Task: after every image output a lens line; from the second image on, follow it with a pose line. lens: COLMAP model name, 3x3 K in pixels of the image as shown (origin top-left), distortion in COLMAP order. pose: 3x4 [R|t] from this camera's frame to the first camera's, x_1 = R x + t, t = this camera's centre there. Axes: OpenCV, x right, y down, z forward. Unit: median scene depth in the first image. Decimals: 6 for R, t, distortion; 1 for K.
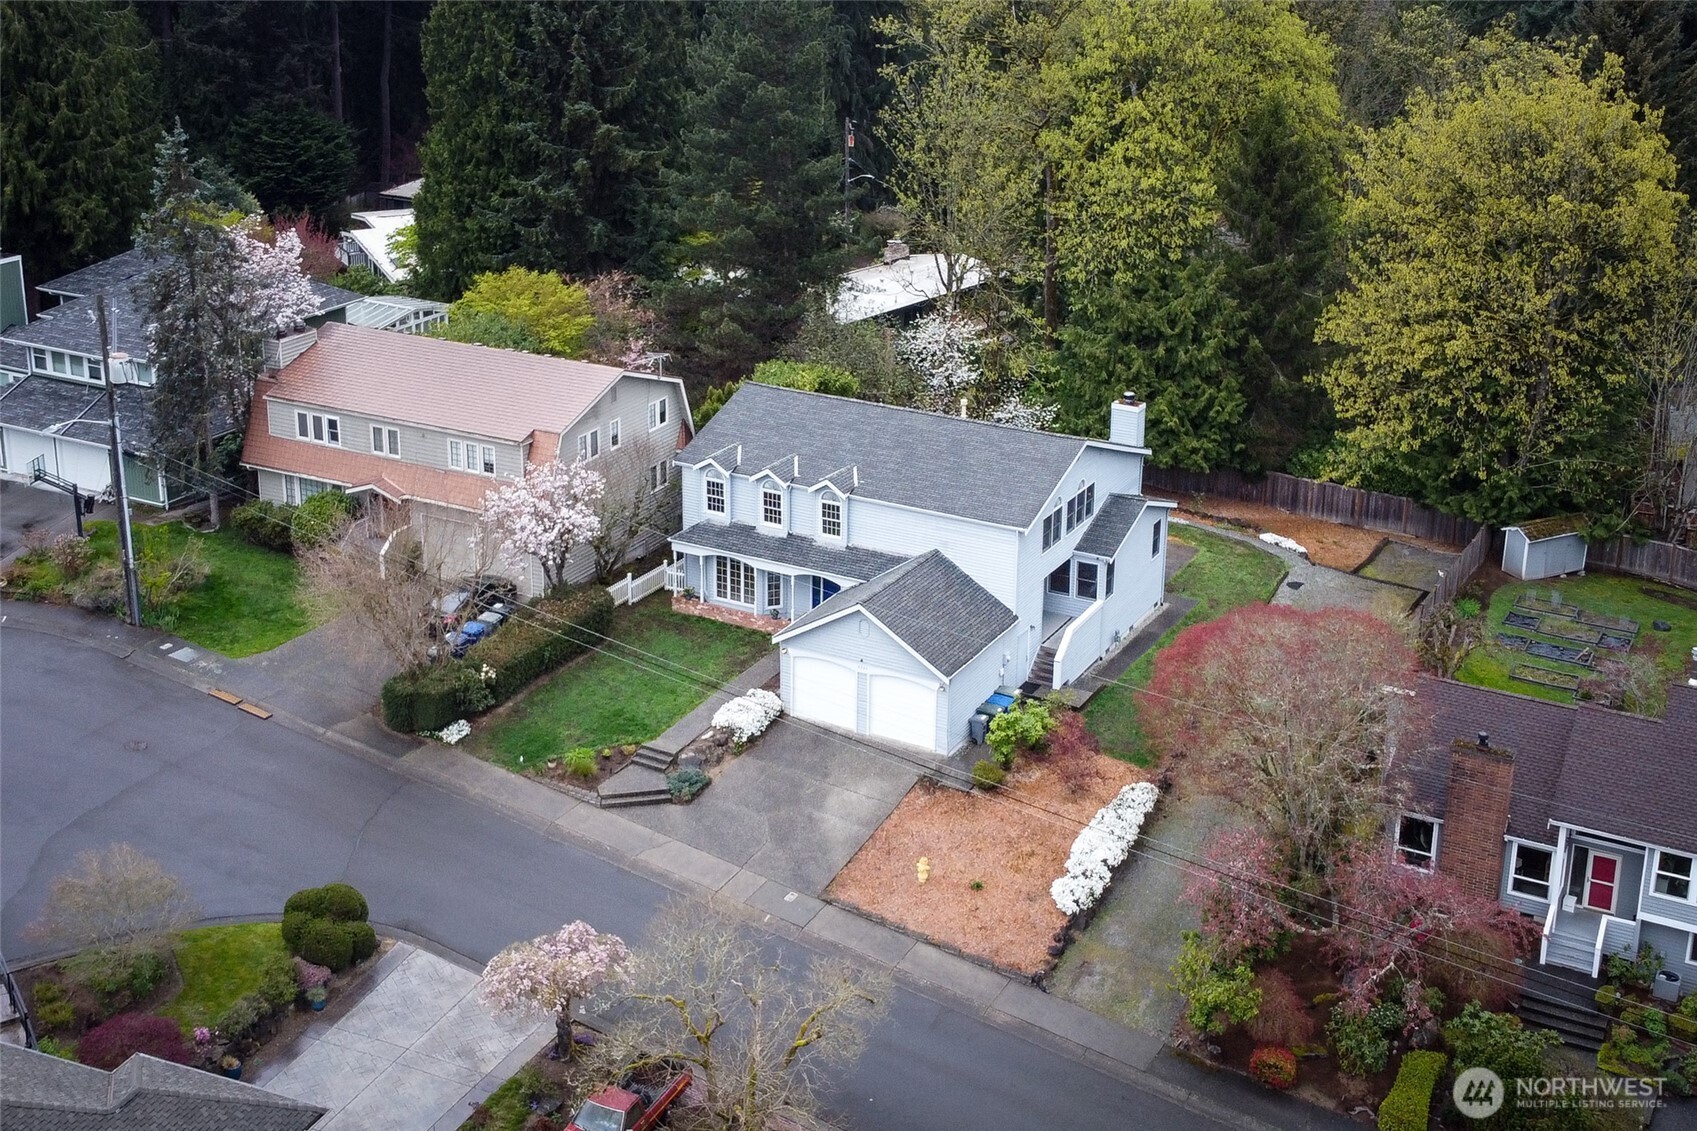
lens RADIAL K [[1639.6, 0, 848.5], [0, 1639.6, 565.5], [0, 0, 1]] dist [0.005057, 0.000719]
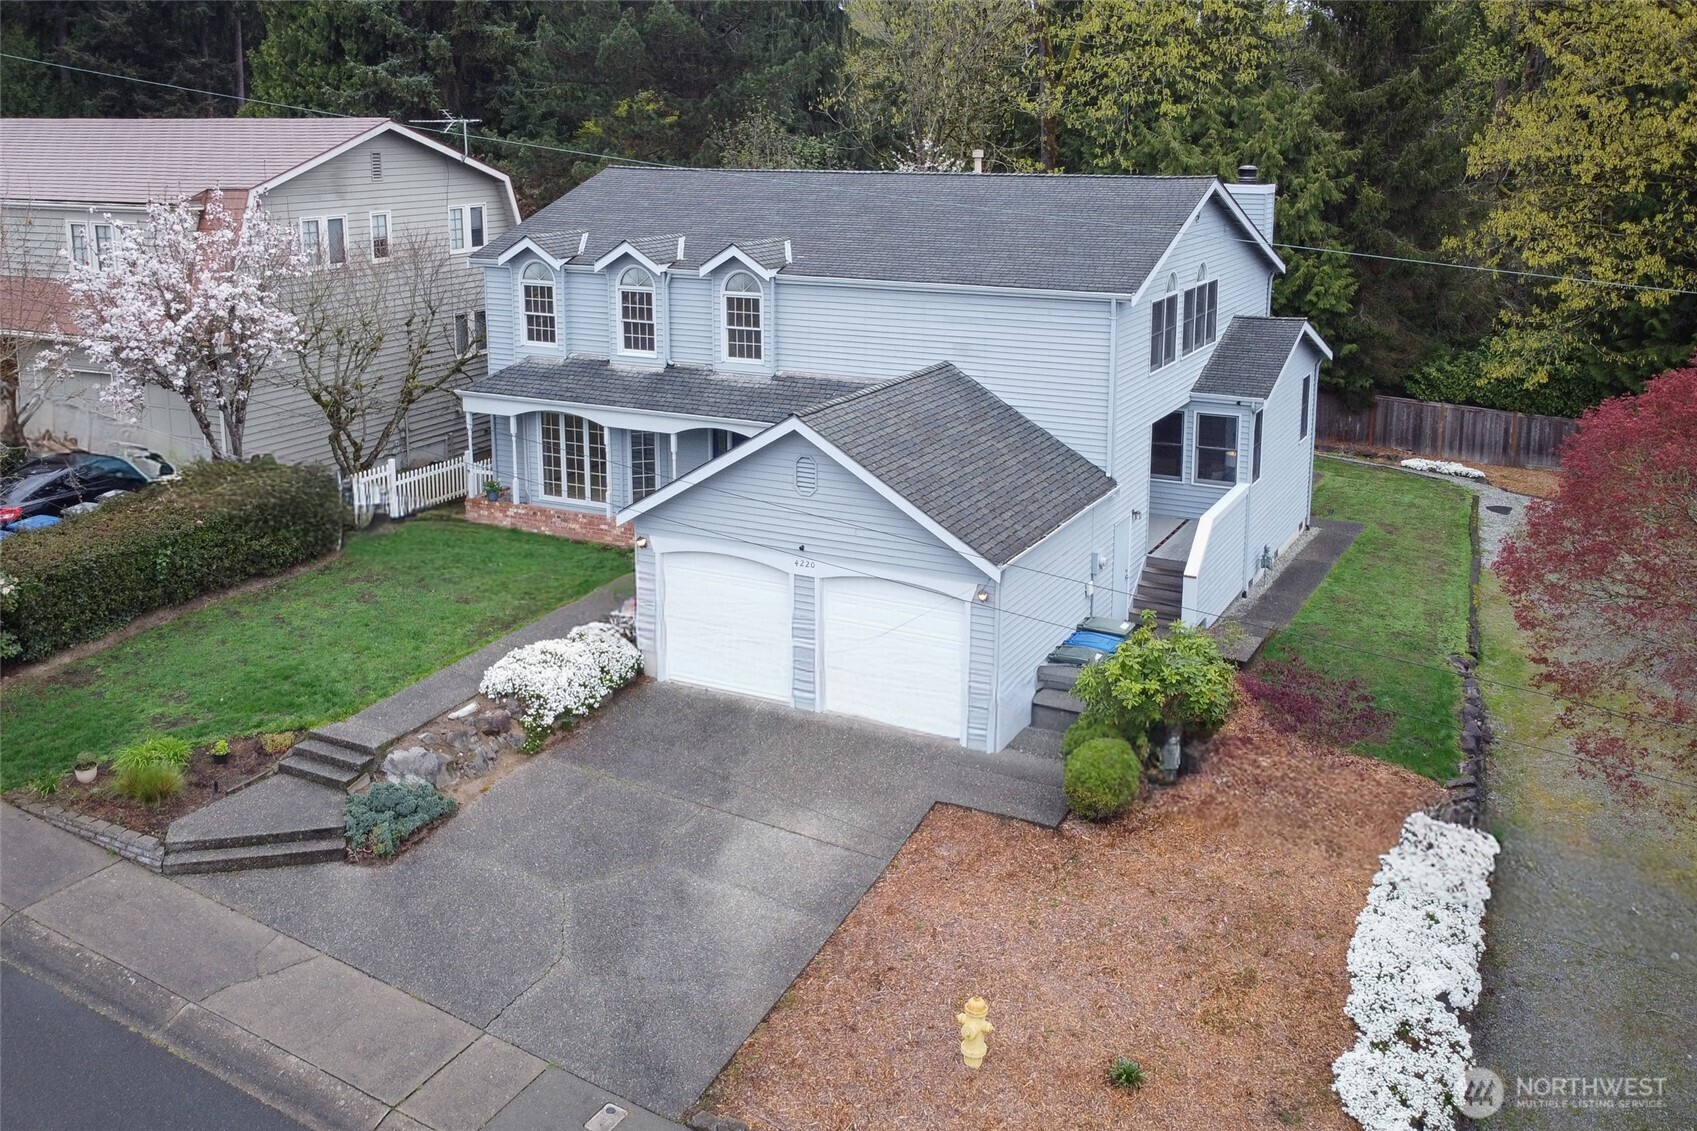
lens RADIAL K [[1508.3, 0, 782.6], [0, 1508.3, 513.5], [0, 0, 1]] dist [0.000483, 0.001280]
pose [[0.999824, -0.015287, -0.010874, 0.006710], [0.014106, 0.994738, -0.101473, 0.086766], [0.012368, 0.101301, 0.994779, 0.544266]]
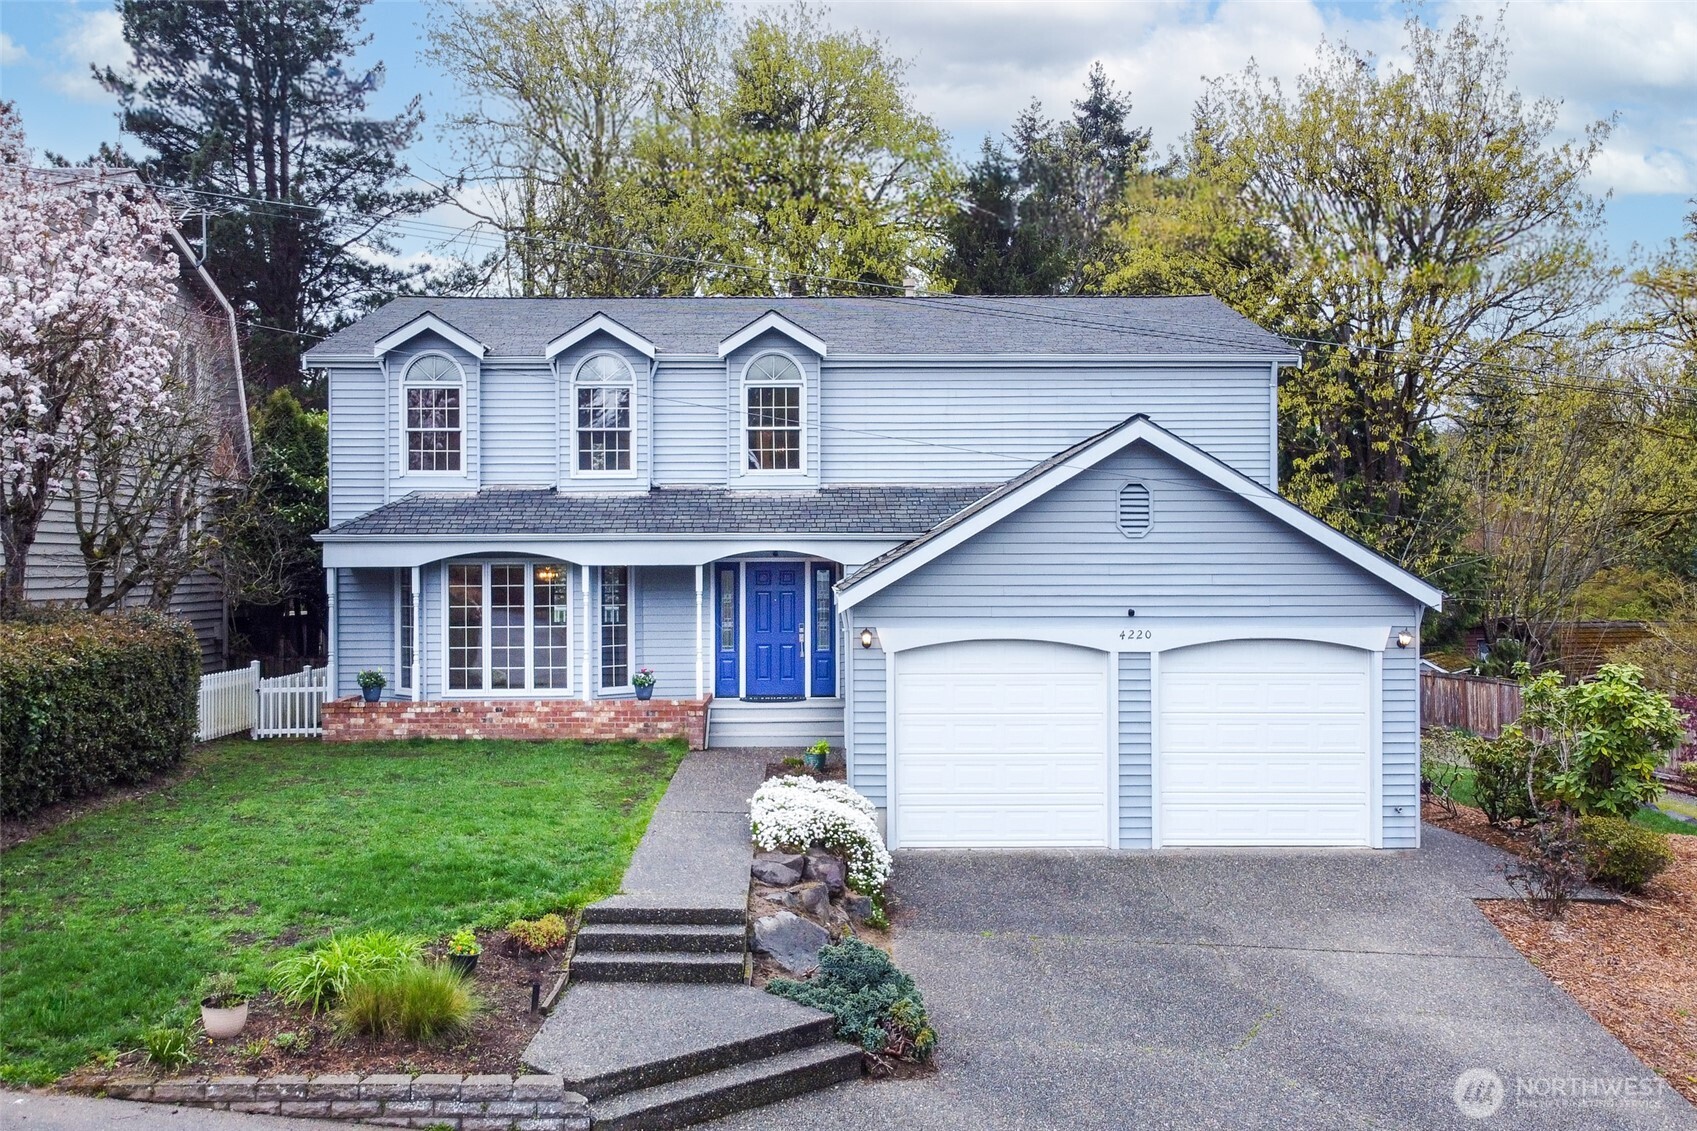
lens RADIAL K [[1573.2, 0, 886.7], [0, 1573.2, 614.3], [0, 0, 1]] dist [-0.003571, -0.003695]
pose [[0.880202, -0.039358, 0.472965, -0.179282], [0.178783, 0.950640, -0.253613, 0.124186], [-0.439638, 0.307789, 0.843792, 0.713070]]
